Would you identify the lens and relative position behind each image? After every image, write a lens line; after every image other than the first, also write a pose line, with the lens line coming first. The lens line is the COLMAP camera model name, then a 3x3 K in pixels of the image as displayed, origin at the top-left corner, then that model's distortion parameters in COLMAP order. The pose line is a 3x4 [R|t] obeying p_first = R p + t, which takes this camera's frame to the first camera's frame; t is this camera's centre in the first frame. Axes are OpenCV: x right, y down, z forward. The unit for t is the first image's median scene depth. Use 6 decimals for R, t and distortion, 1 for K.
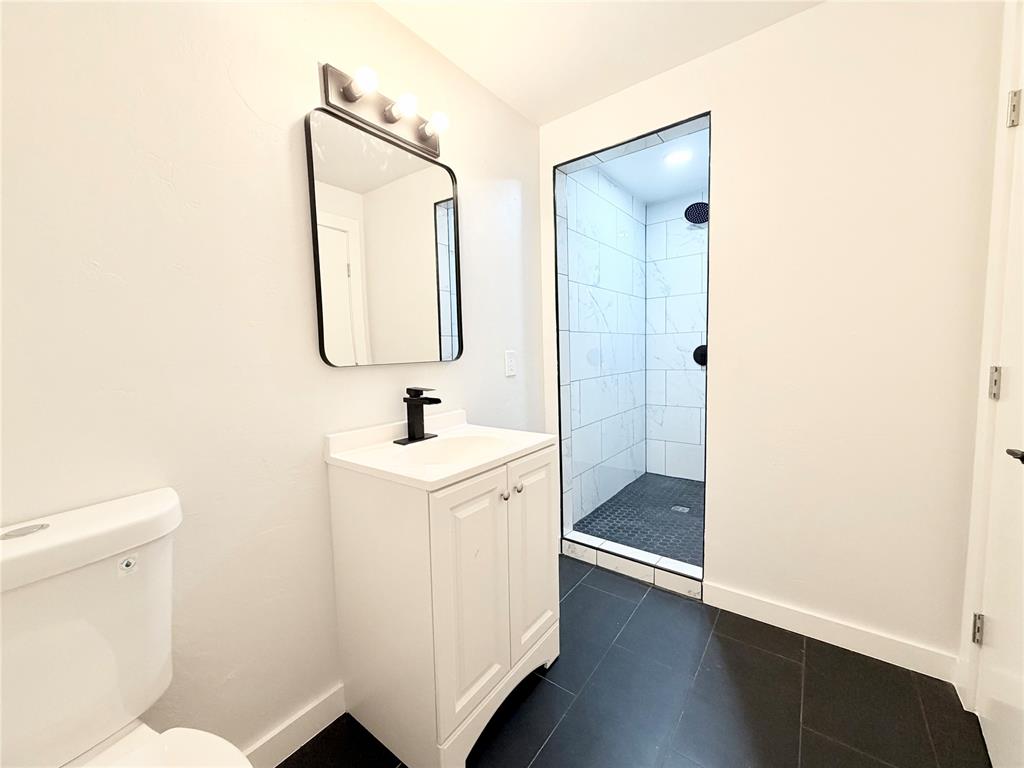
lens RADIAL K [[402.6, 0, 512.0], [0, 402.6, 384.0], [0, 0, 1]] dist [-0.000441, -0.000018]
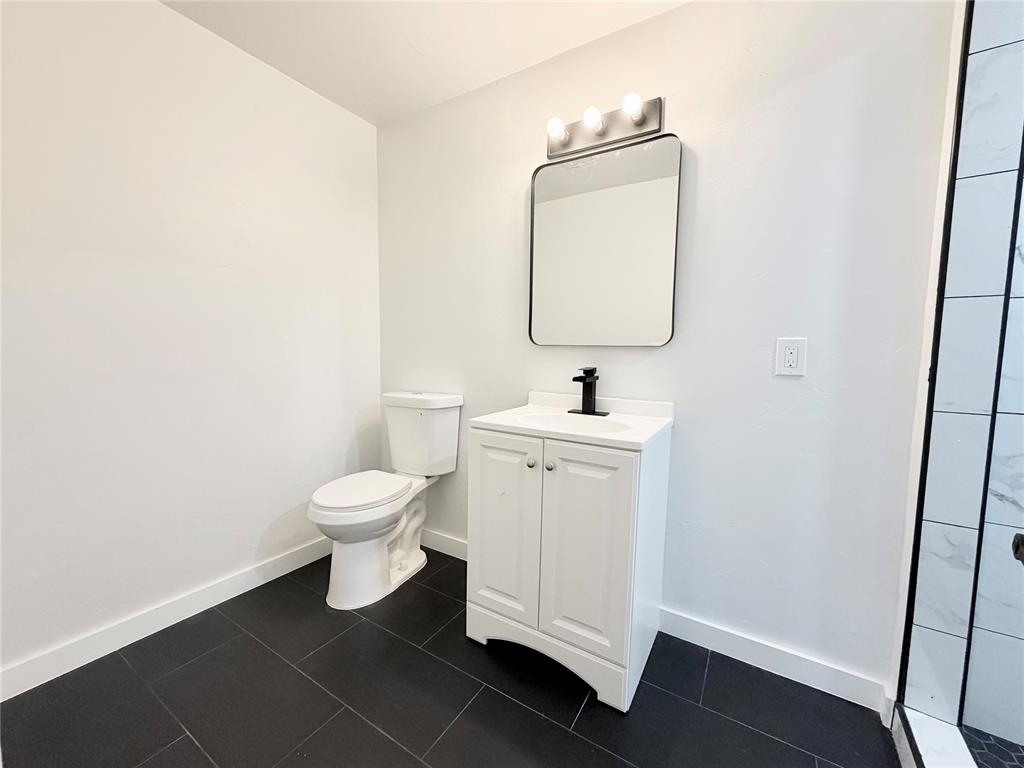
lens RADIAL K [[402.6, 0, 512.0], [0, 402.6, 384.0], [0, 0, 1]] dist [-0.000441, -0.000018]
pose [[0.082141, 0.111889, -0.990320, 0.888038], [-0.100634, 0.989530, 0.103453, -0.041203], [0.991527, 0.091162, 0.092541, 0.697883]]
